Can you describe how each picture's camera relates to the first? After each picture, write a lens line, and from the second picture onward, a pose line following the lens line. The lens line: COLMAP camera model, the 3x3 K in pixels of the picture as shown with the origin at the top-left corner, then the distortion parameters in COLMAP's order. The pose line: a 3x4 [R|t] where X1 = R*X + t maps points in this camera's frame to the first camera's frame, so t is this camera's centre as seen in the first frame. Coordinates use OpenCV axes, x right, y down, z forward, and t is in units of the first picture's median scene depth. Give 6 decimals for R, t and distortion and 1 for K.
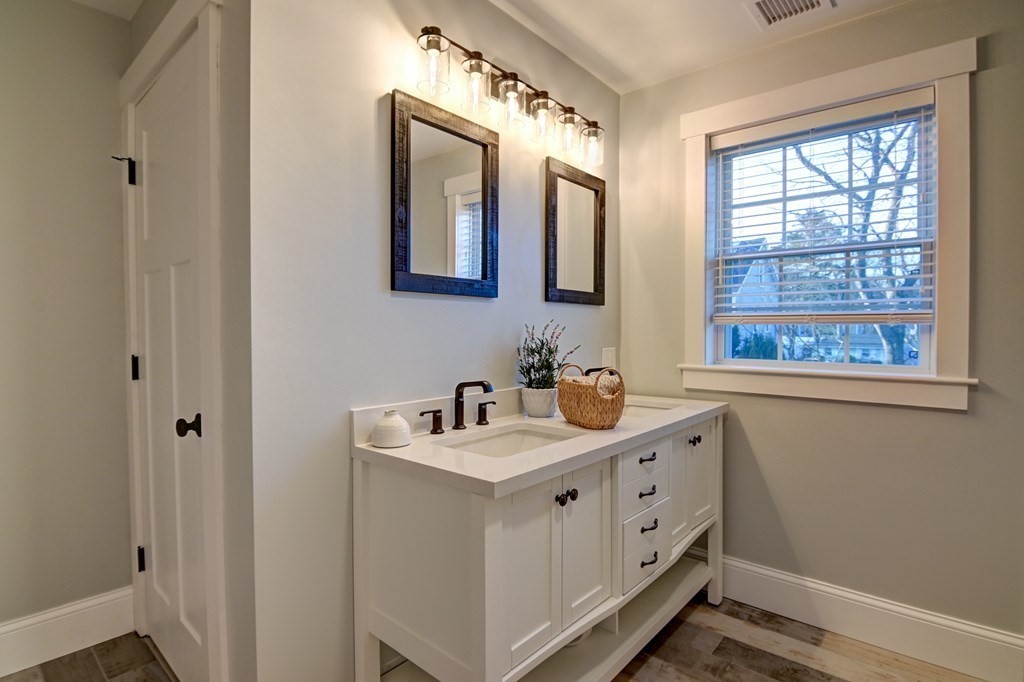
lens RADIAL K [[507.4, 0, 512.2], [0, 507.4, 337.7], [0, 0, 1]] dist [-0.014538, -0.006426]
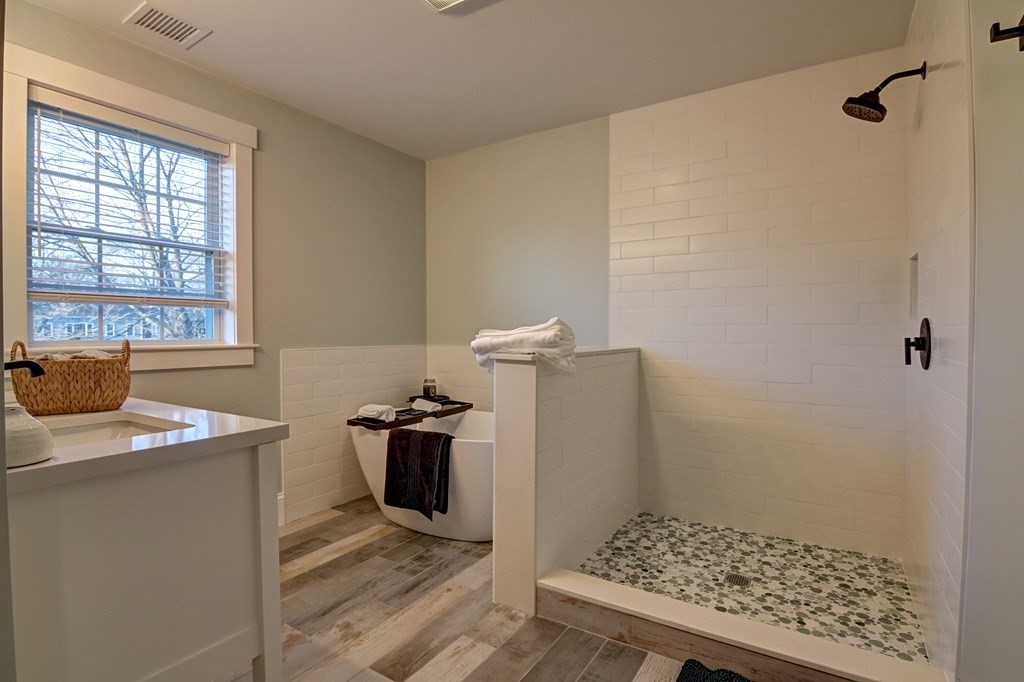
lens RADIAL K [[507.4, 0, 512.2], [0, 507.4, 337.7], [0, 0, 1]] dist [-0.014538, -0.006426]
pose [[-0.133765, -0.012166, 0.990938, -0.744368], [0.011382, 0.999840, 0.013811, 0.047528], [-0.990948, 0.013126, -0.133605, 0.394935]]
